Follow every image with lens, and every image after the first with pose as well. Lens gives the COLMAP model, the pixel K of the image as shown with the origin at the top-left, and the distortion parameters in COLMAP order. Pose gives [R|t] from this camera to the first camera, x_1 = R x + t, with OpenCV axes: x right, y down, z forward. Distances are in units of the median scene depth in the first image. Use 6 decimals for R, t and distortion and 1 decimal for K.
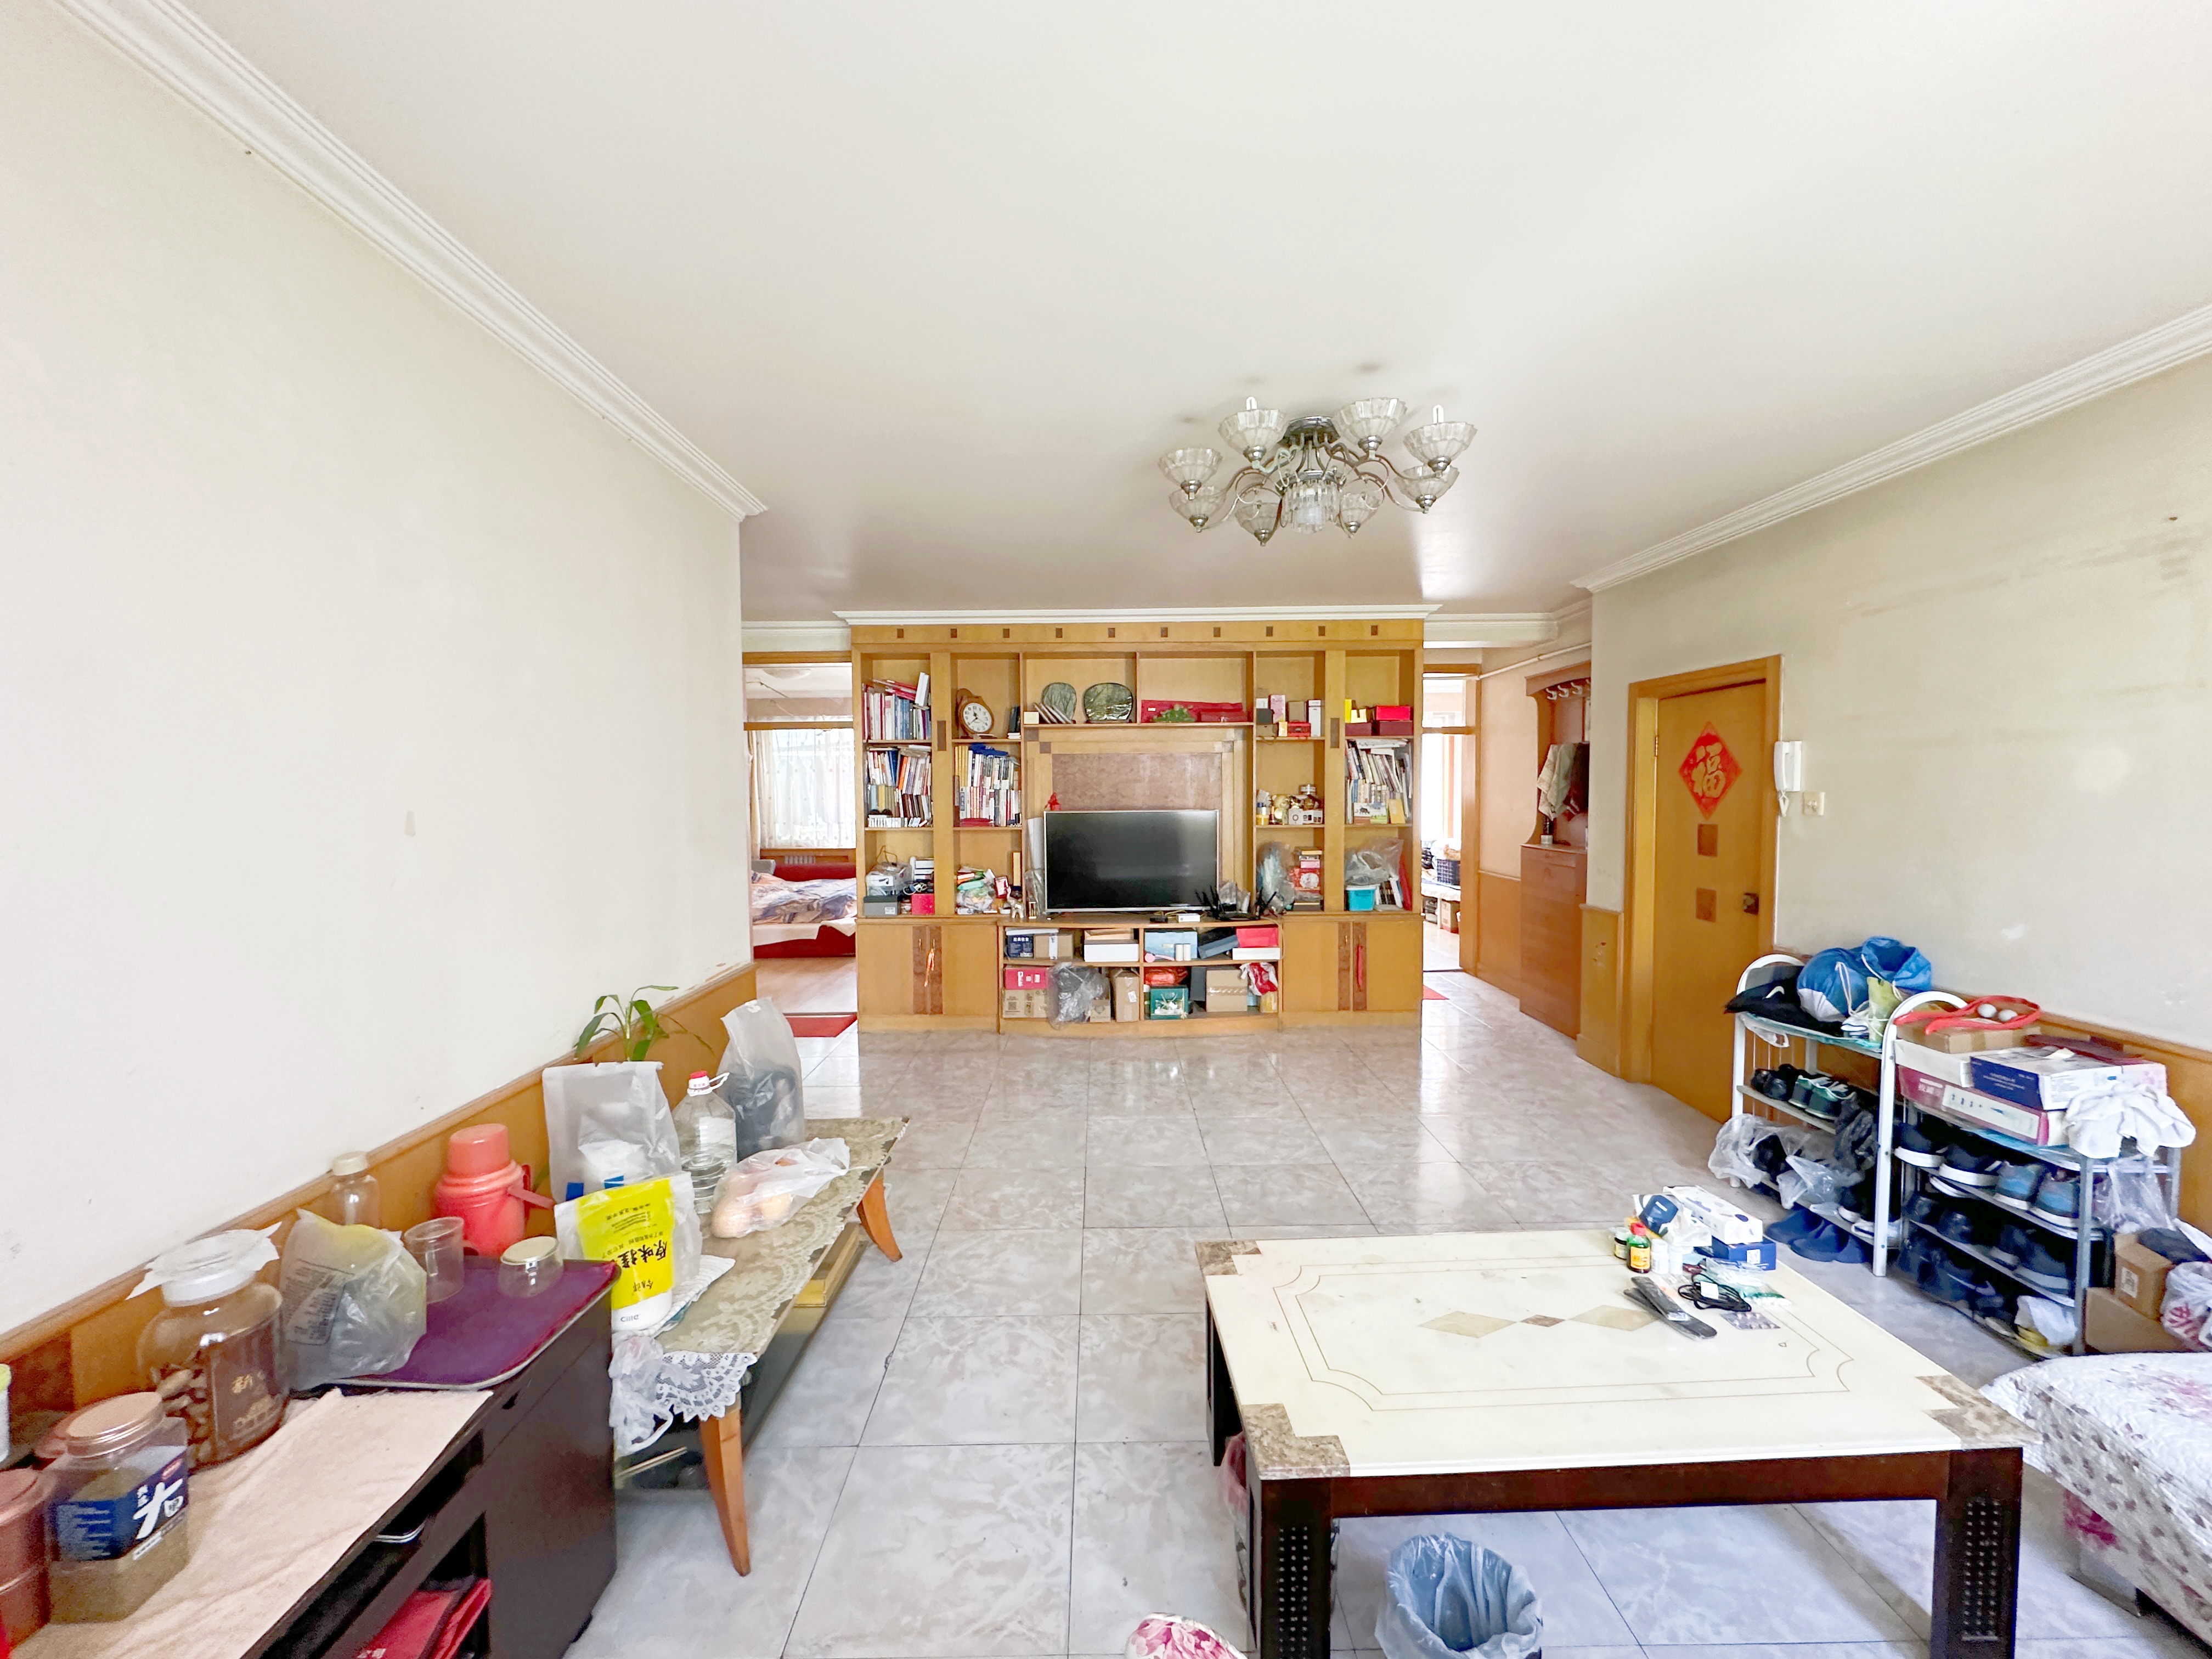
lens RADIAL K [[887.9, 0, 1104.4], [0, 887.9, 834.2], [0, 0, 1]] dist [-0.000479, 0.000006]
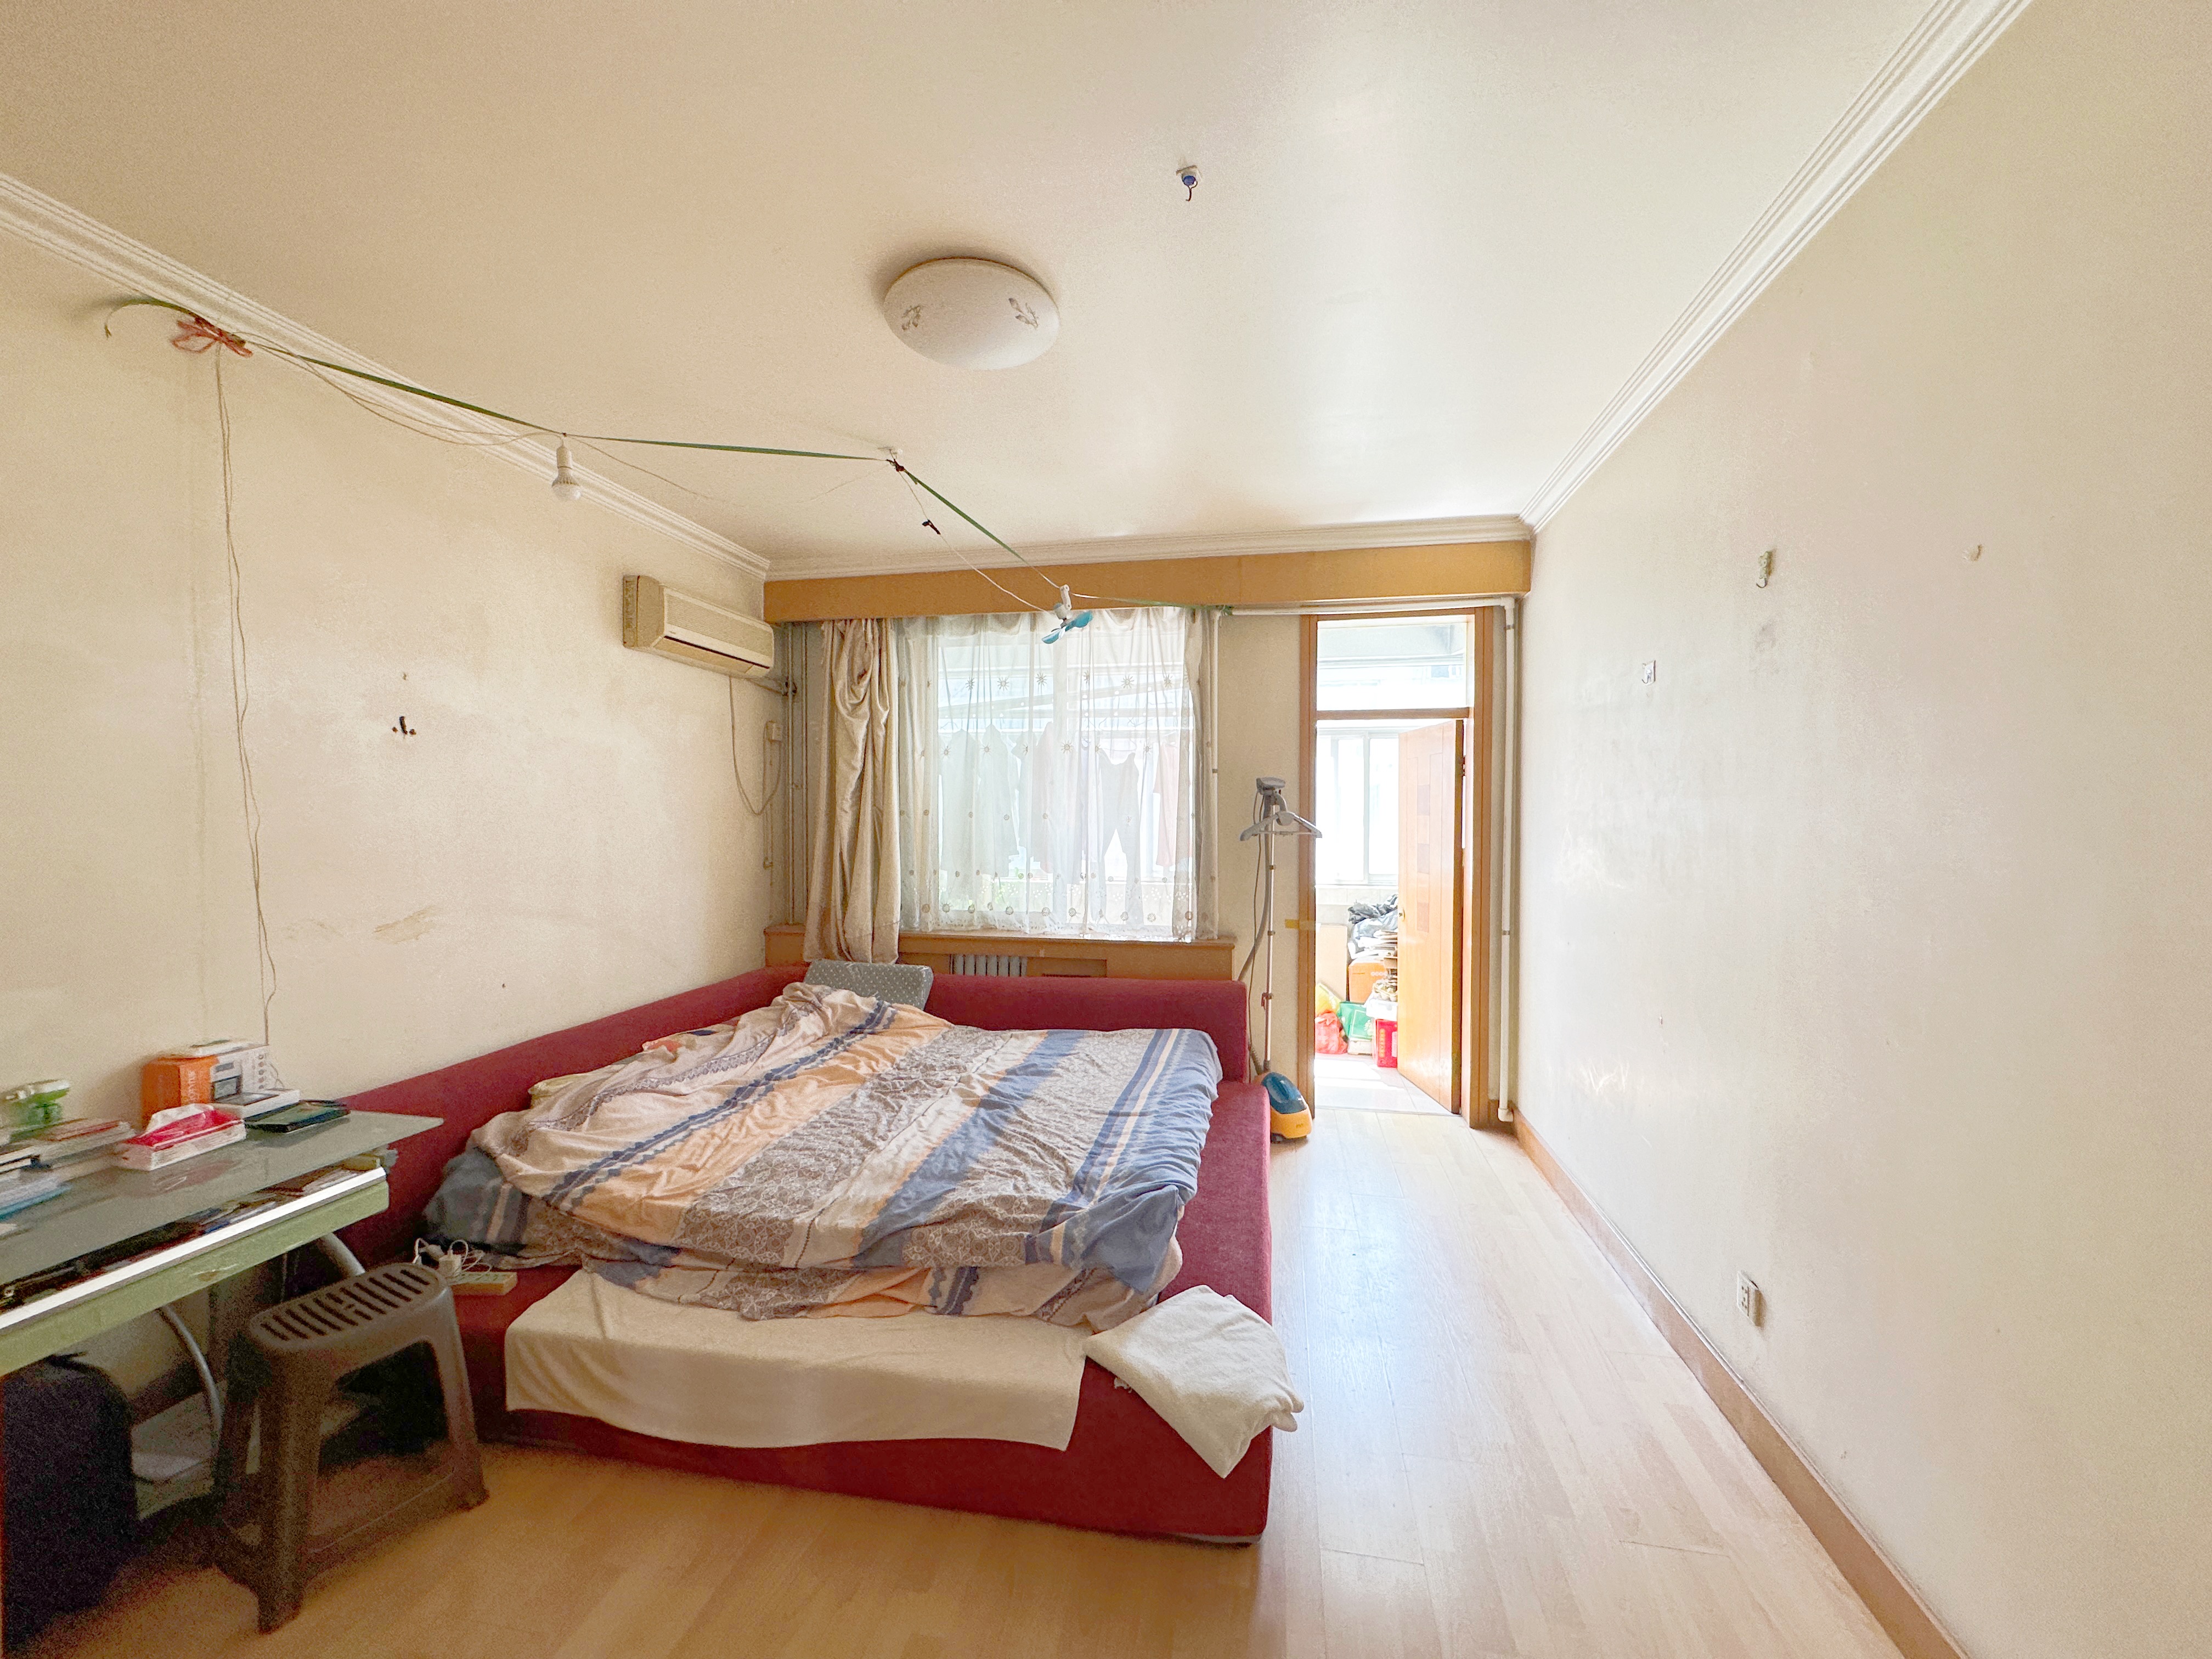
lens RADIAL K [[887.9, 0, 1105.2], [0, 887.9, 832.4], [0, 0, 1]] dist [-0.000479, 0.000006]
pose [[0.981633, 0.009716, -0.190533, -0.218150], [-0.015465, 0.999468, -0.028710, -0.020608], [0.190153, 0.031129, 0.981261, 0.617983]]
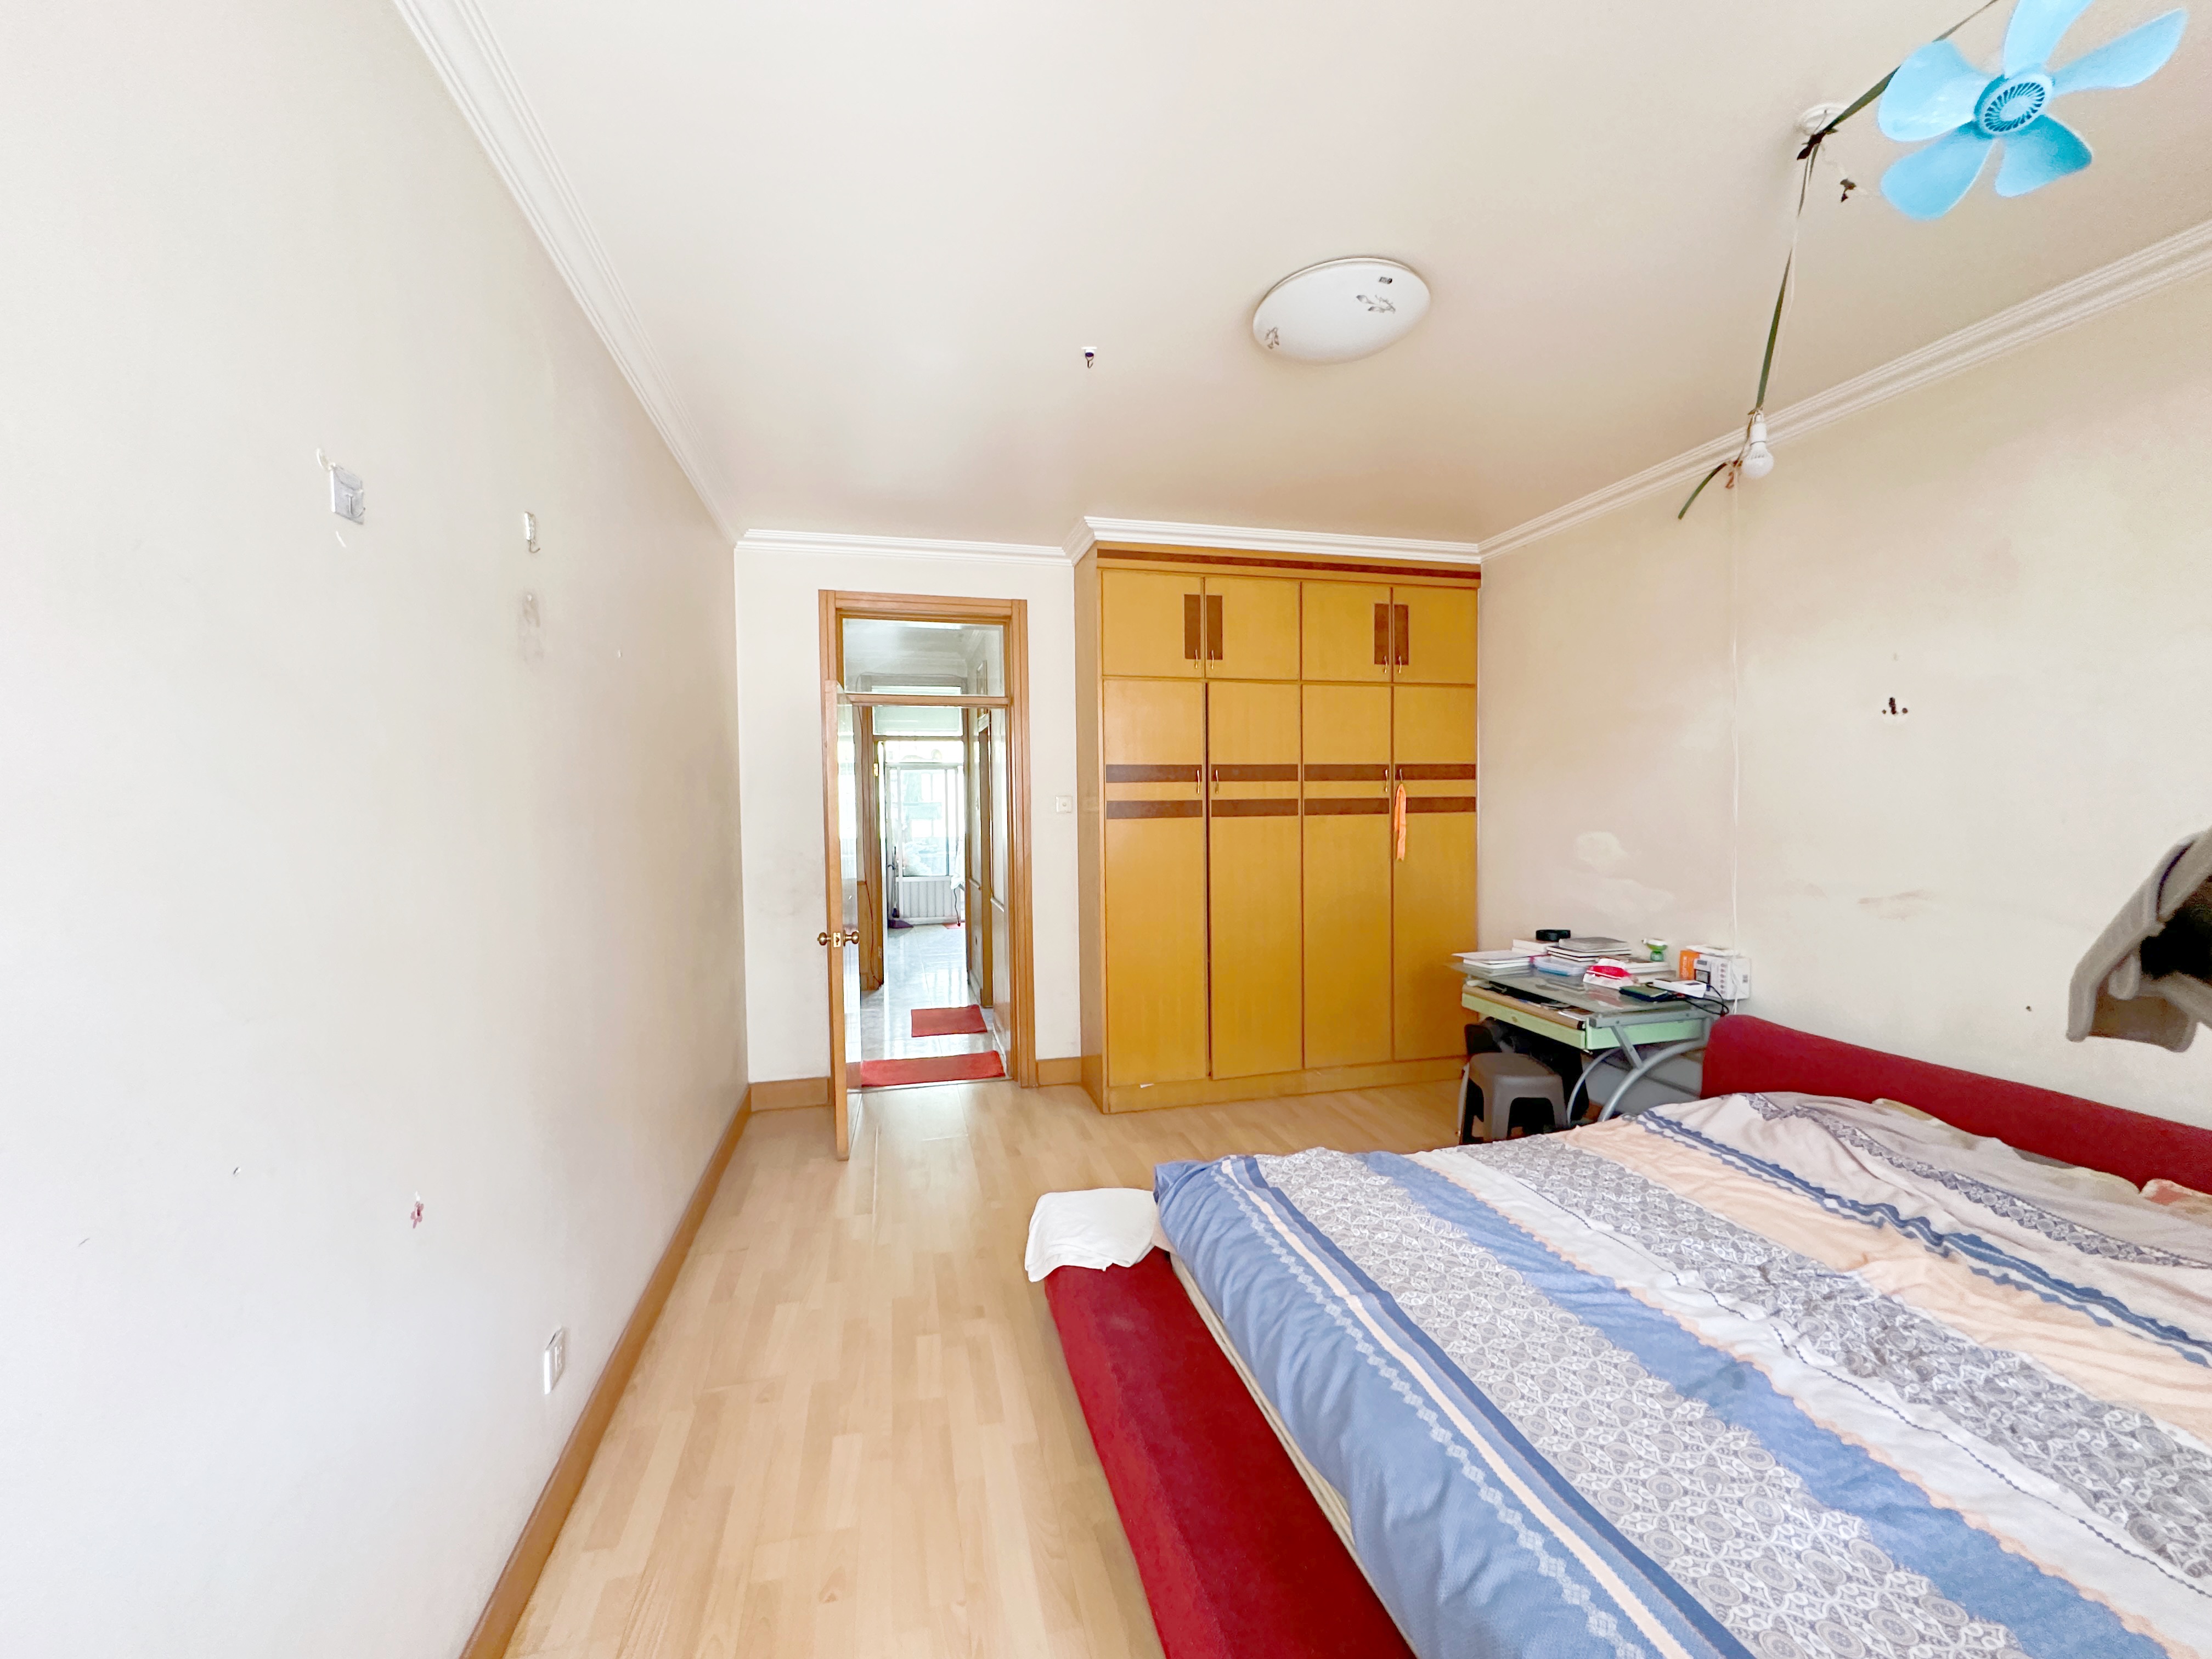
lens RADIAL K [[887.9, 0, 1105.4], [0, 887.9, 830.6], [0, 0, 1]] dist [-0.000479, 0.000006]
pose [[-0.972138, 0.024861, -0.233089, -0.179364], [0.006419, 0.996811, 0.079544, -0.042324], [0.234323, 0.075831, -0.969197, 1.045346]]
